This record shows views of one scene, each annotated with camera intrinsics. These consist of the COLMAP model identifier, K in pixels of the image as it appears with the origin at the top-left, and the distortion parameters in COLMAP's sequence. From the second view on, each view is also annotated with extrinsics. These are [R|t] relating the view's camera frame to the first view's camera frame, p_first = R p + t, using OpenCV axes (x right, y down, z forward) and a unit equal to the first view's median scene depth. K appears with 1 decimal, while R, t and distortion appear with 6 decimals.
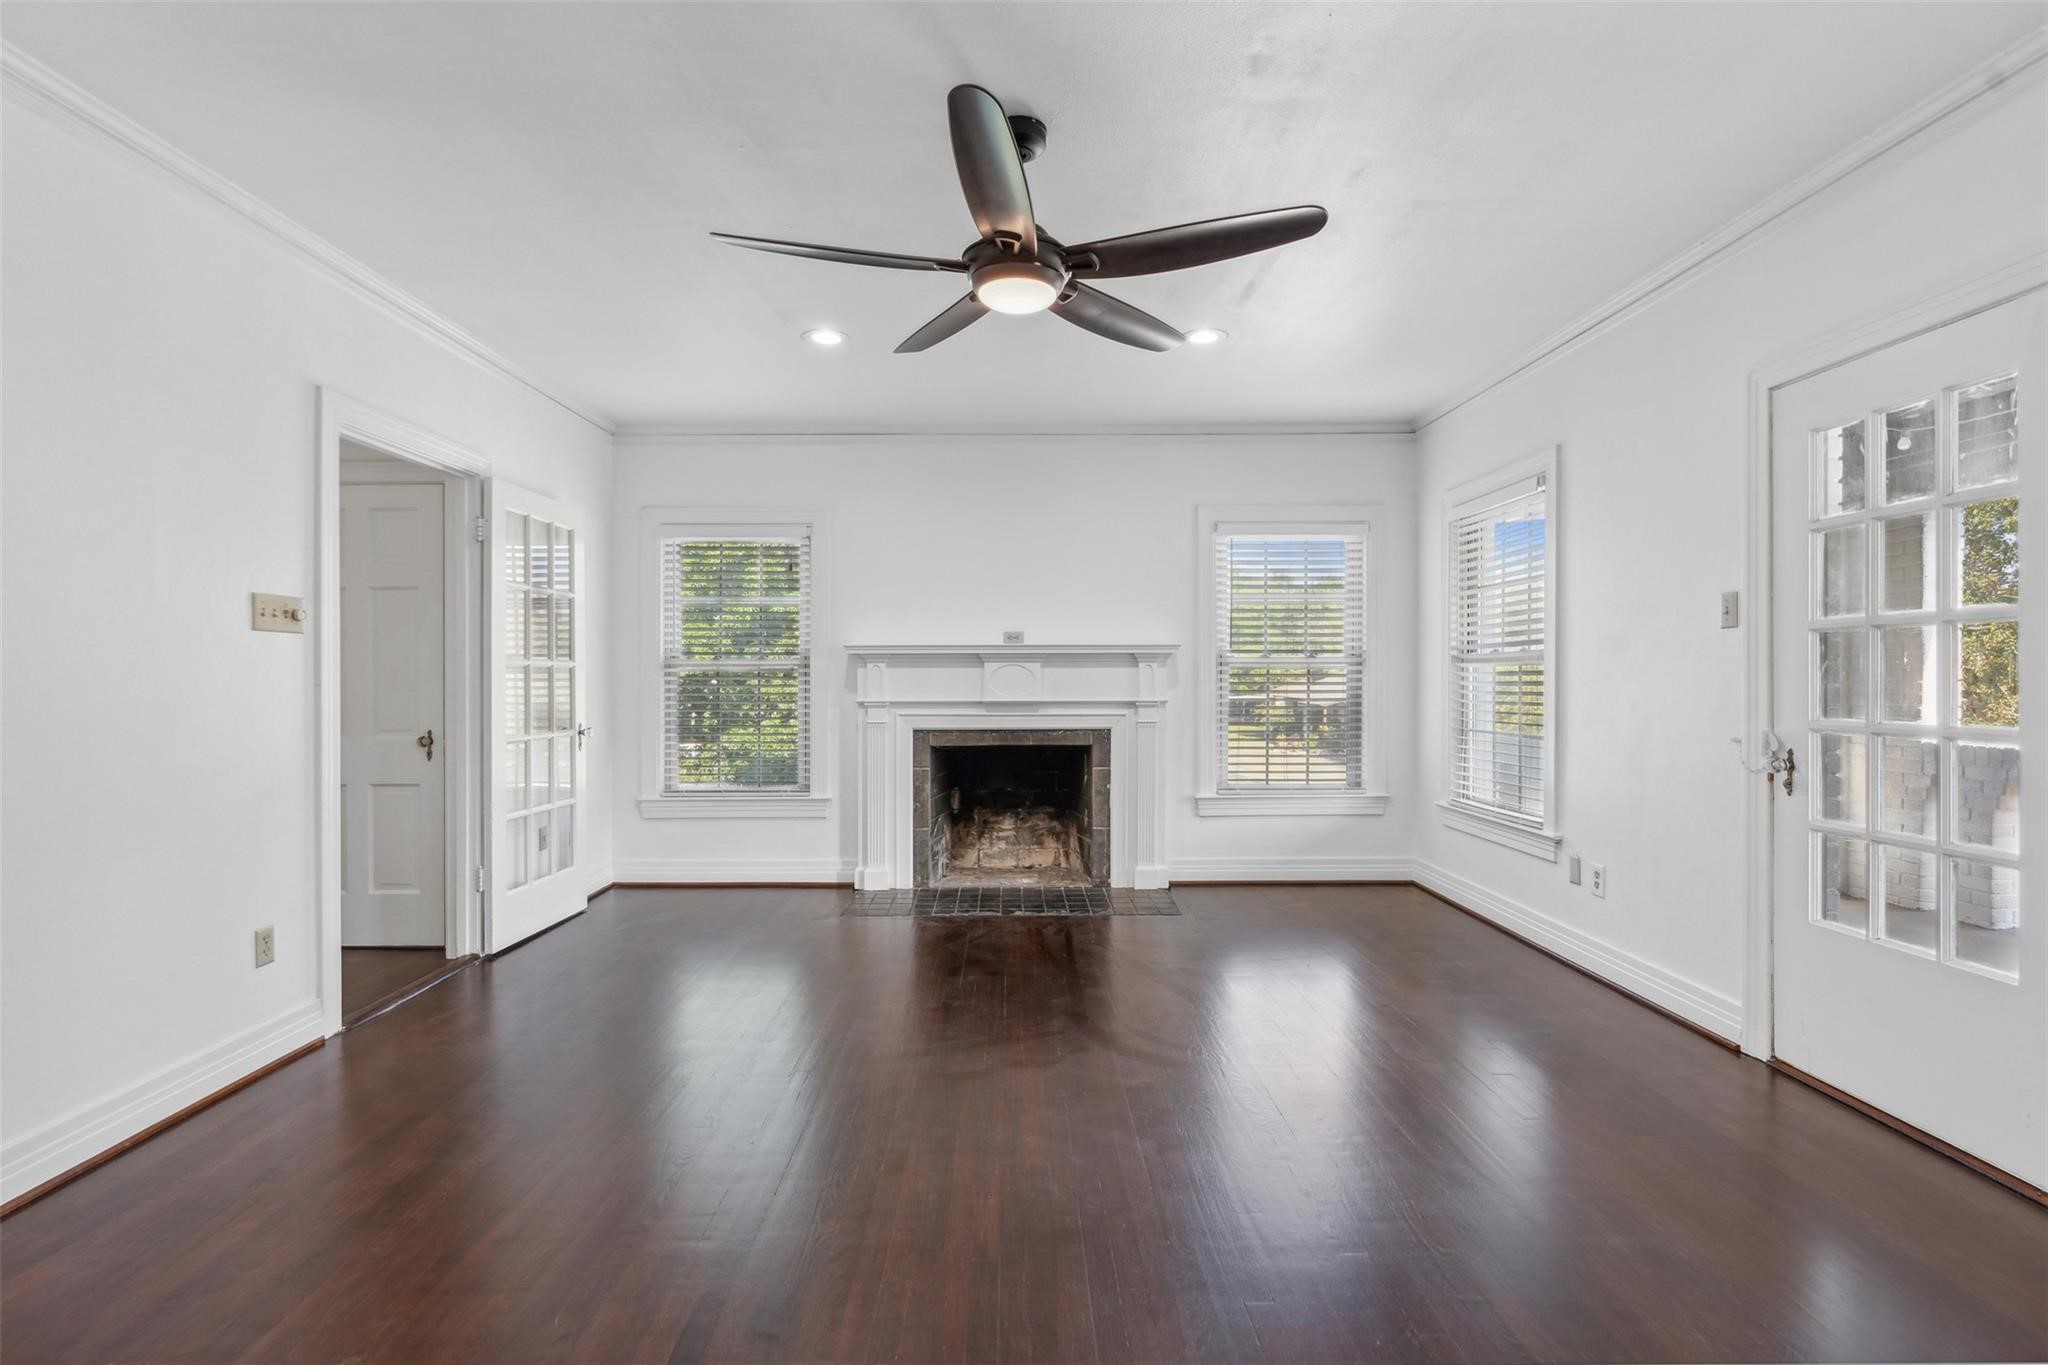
lens RADIAL K [[929.8, 0, 988.9], [0, 929.8, 670.2], [0, 0, 1]] dist [-0.008883, 0.003680]
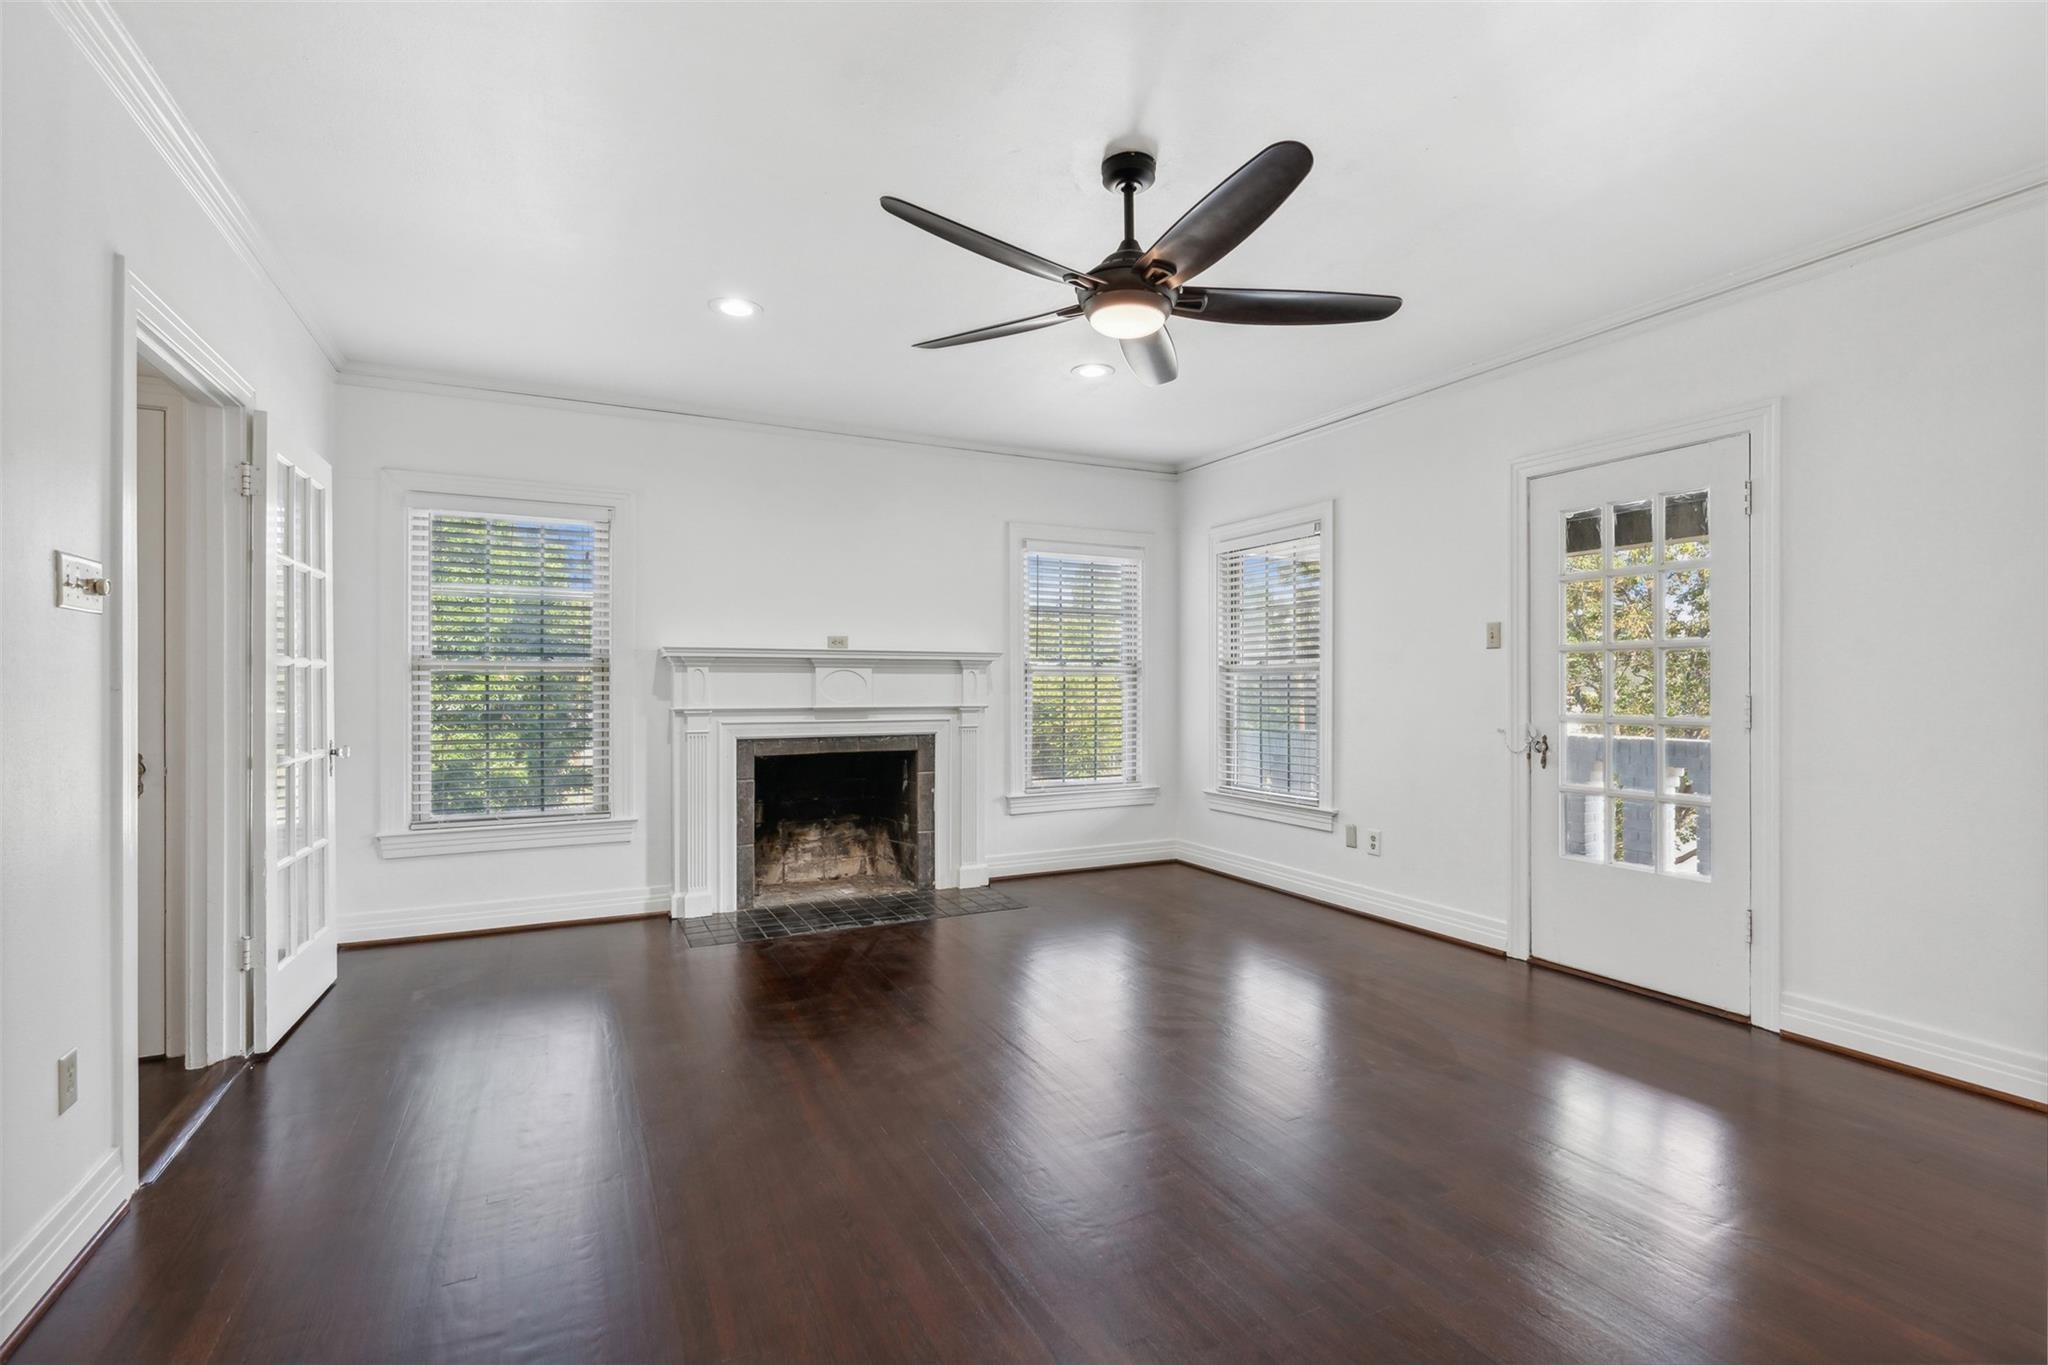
lens RADIAL K [[929.8, 0, 1008.0], [0, 929.8, 679.1], [0, 0, 1]] dist [-0.008883, 0.003680]
pose [[0.894083, 0.005188, 0.447872, -0.257684], [-0.006128, 0.999981, 0.000651, 0.001665], [-0.447860, -0.003327, 0.894097, 0.053268]]
